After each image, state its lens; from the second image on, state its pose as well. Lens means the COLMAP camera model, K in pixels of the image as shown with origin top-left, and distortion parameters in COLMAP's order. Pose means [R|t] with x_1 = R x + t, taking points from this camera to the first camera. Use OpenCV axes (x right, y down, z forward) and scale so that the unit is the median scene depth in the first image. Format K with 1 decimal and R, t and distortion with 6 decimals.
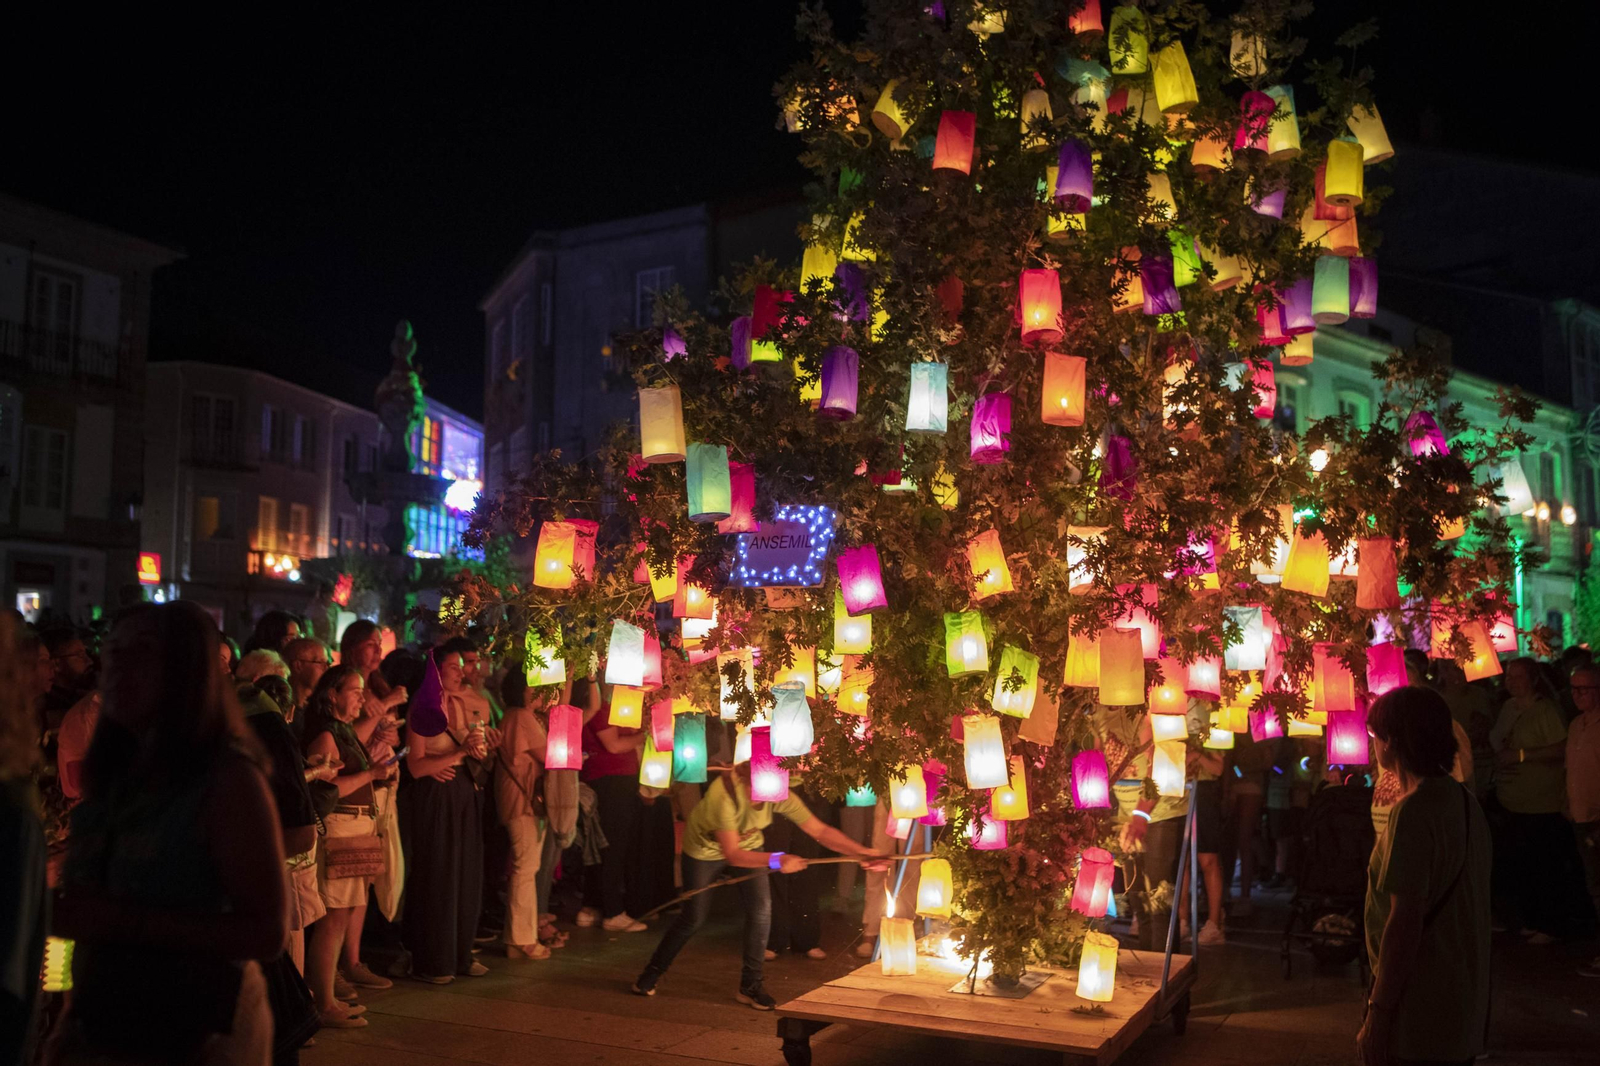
lens RADIAL K [[1705.0, 0, 800.0], [0, 1705.0, 533.0], [0, 0, 1]] dist [0.045053, 0.022360]
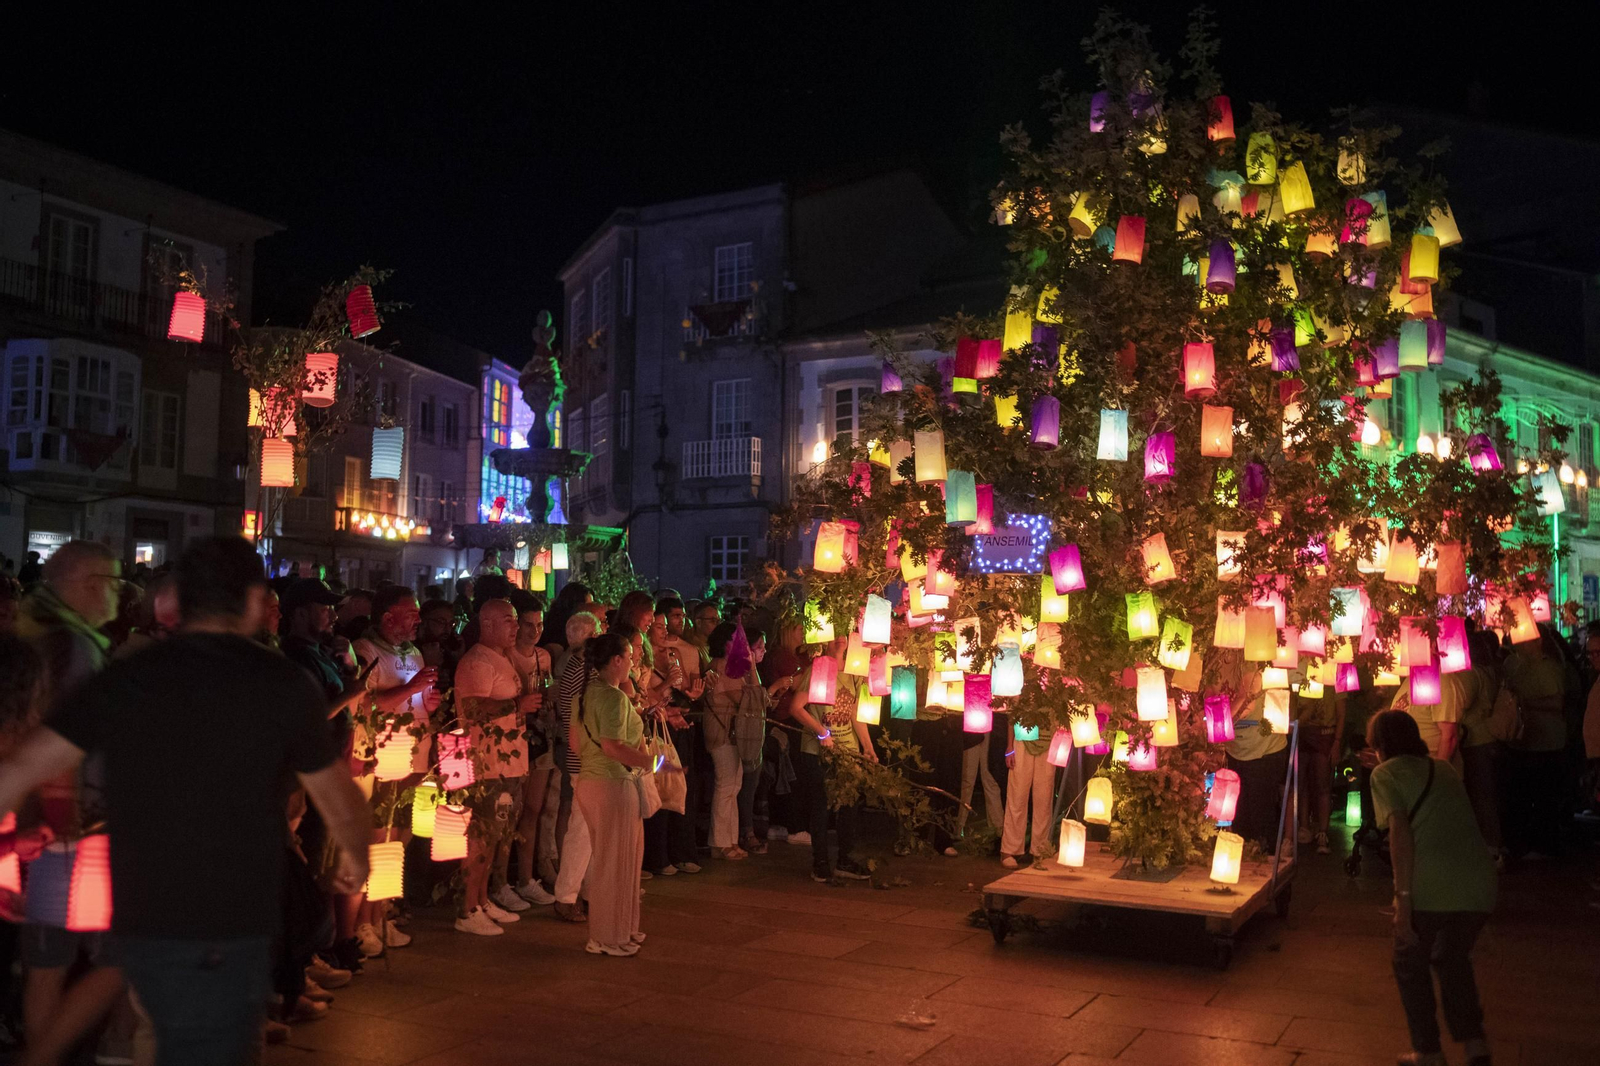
lens RADIAL K [[1705.0, 0, 800.0], [0, 1705.0, 533.0], [0, 0, 1]] dist [0.045053, 0.022360]
pose [[0.999780, 0.009169, -0.018861, -0.136736], [-0.008677, 0.999625, 0.025988, -0.031499], [0.019093, -0.025818, 0.999484, -0.334964]]
